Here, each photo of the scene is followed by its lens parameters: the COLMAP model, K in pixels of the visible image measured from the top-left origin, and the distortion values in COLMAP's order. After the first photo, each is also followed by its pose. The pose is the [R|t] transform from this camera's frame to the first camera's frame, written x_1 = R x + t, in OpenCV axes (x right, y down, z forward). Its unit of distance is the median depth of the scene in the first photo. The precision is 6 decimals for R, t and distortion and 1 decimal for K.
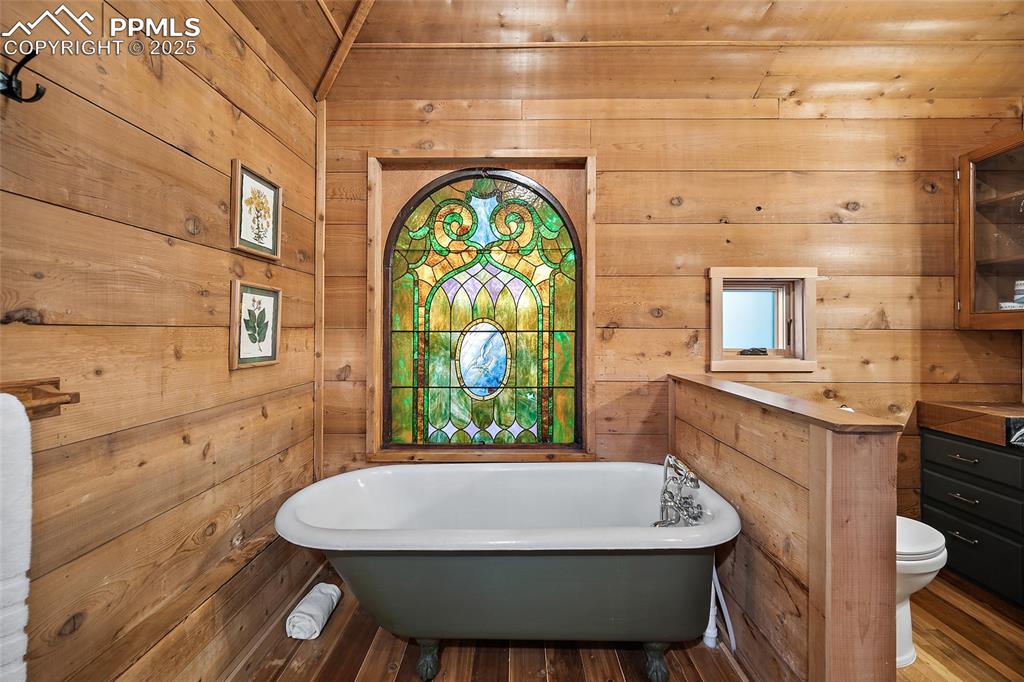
lens RADIAL K [[398.6, 0, 510.9], [0, 398.6, 330.2], [0, 0, 1]] dist [-0.000376, 0.000071]
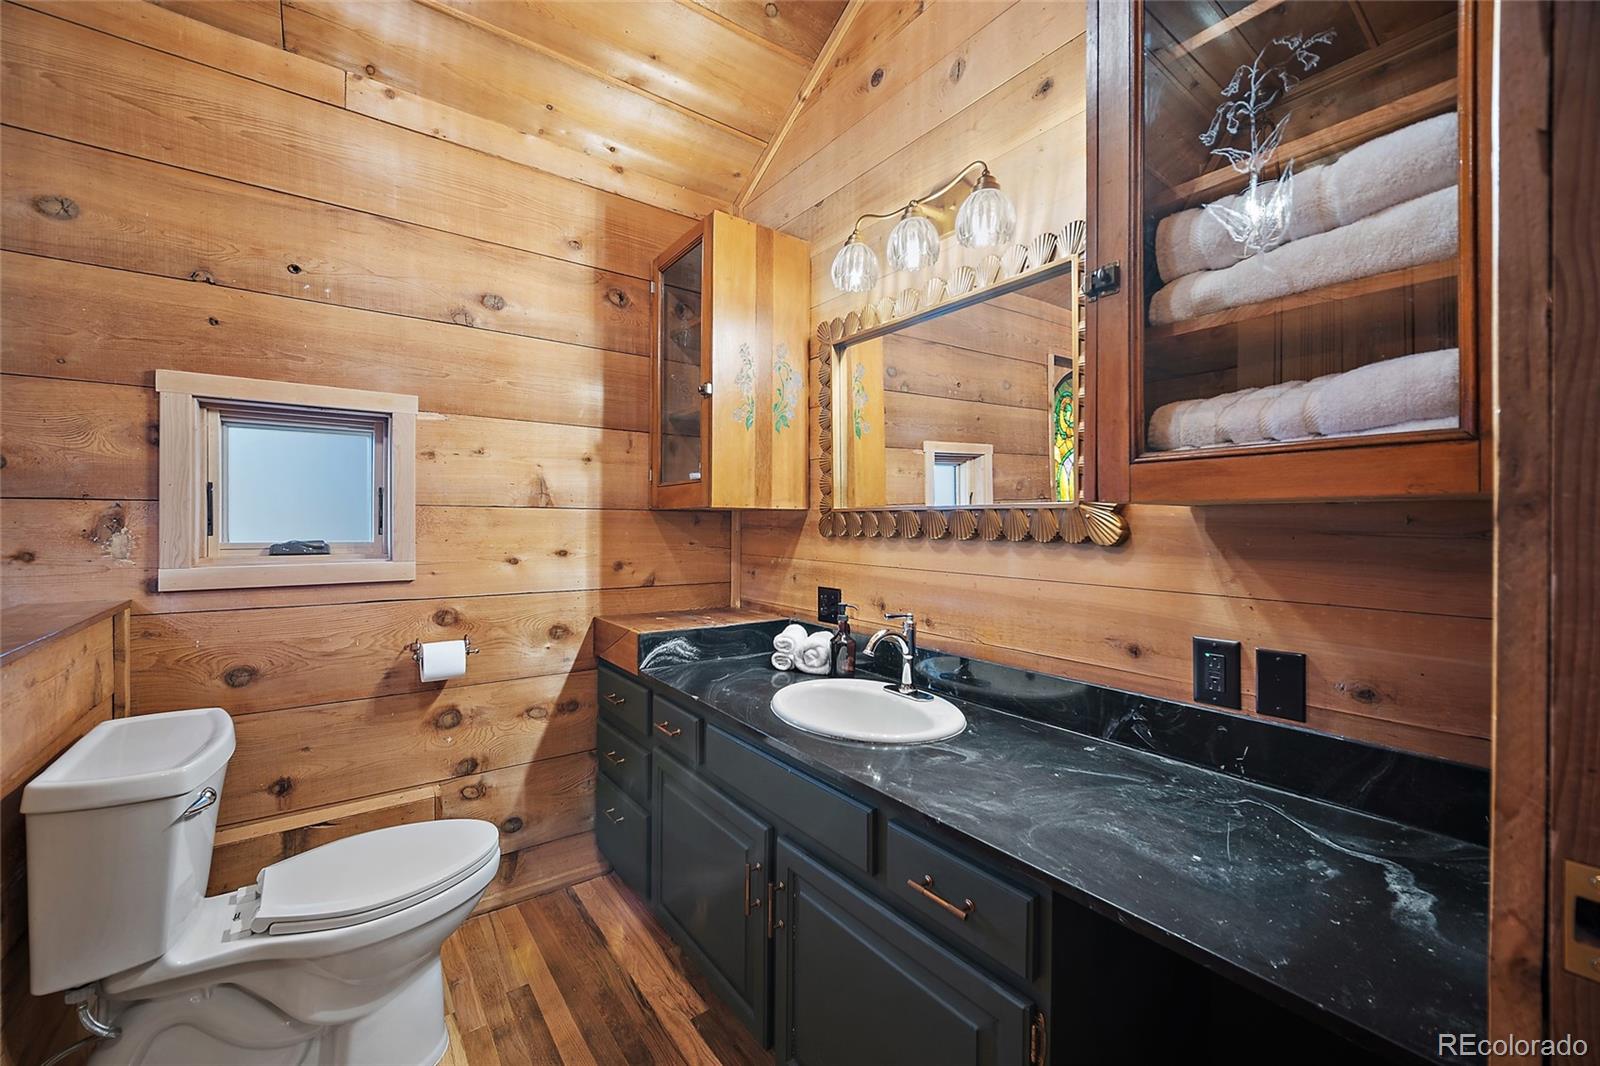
lens RADIAL K [[637.7, 0, 782.8], [0, 637.7, 519.0], [0, 0, 1]] dist [-0.002104, 0.000225]
pose [[0.802936, 0.003052, 0.596057, 0.637815], [-0.005568, 0.999982, 0.002382, 0.011476], [-0.596039, -0.005232, 0.802938, -0.033200]]
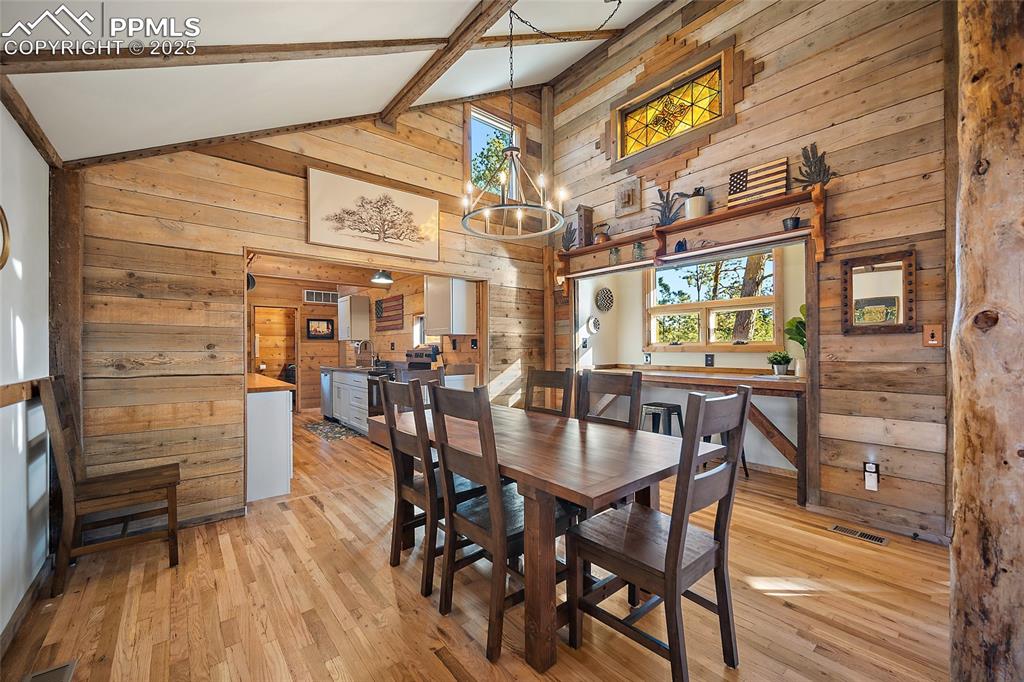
lens RADIAL K [[398.6, 0, 497.0], [0, 398.6, 345.5], [0, 0, 1]] dist [-0.000845, -0.000014]
pose [[0.771180, -0.005028, 0.636597, -0.027928], [0.005132, 0.999985, 0.001681, -0.023229], [-0.636597, 0.001970, 0.771195, -4.141552]]
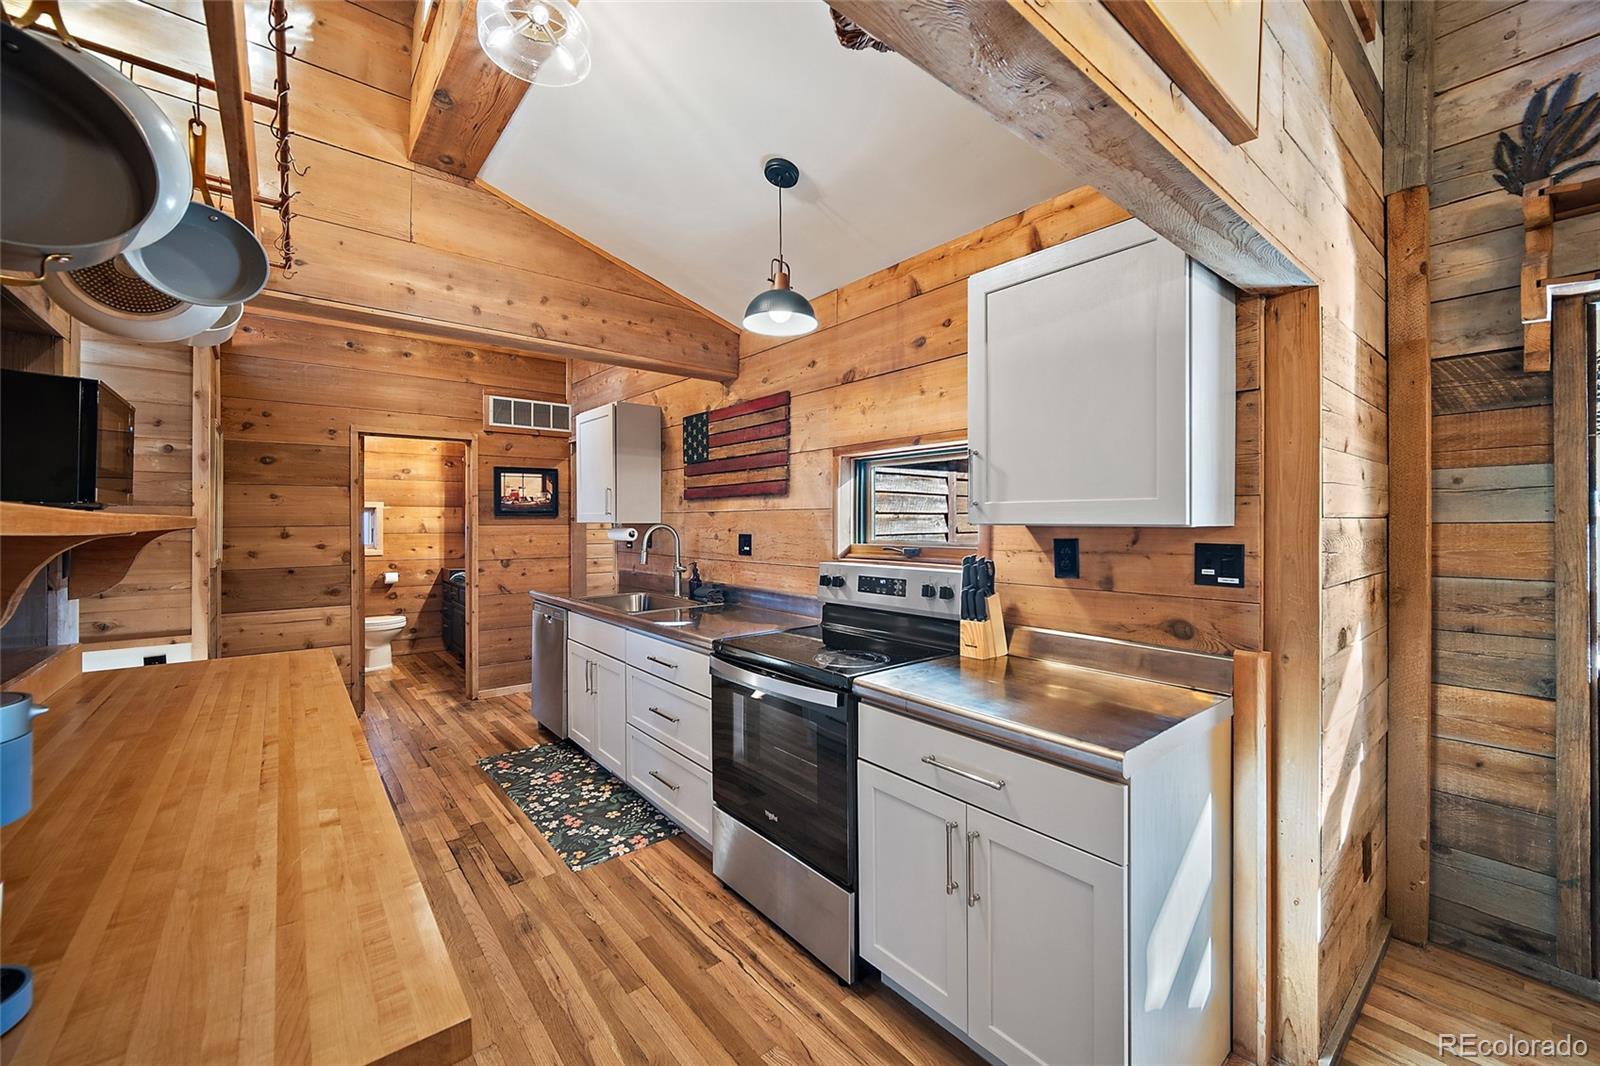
lens RADIAL K [[637.7, 0, 782.8], [0, 637.7, 519.0], [0, 0, 1]] dist [-0.002104, 0.000225]
pose [[0.775392, -0.001214, 0.631479, 0.302481], [-0.001485, 0.999992, 0.003746, -0.089209], [-0.631479, -0.003842, 0.775384, -2.678368]]
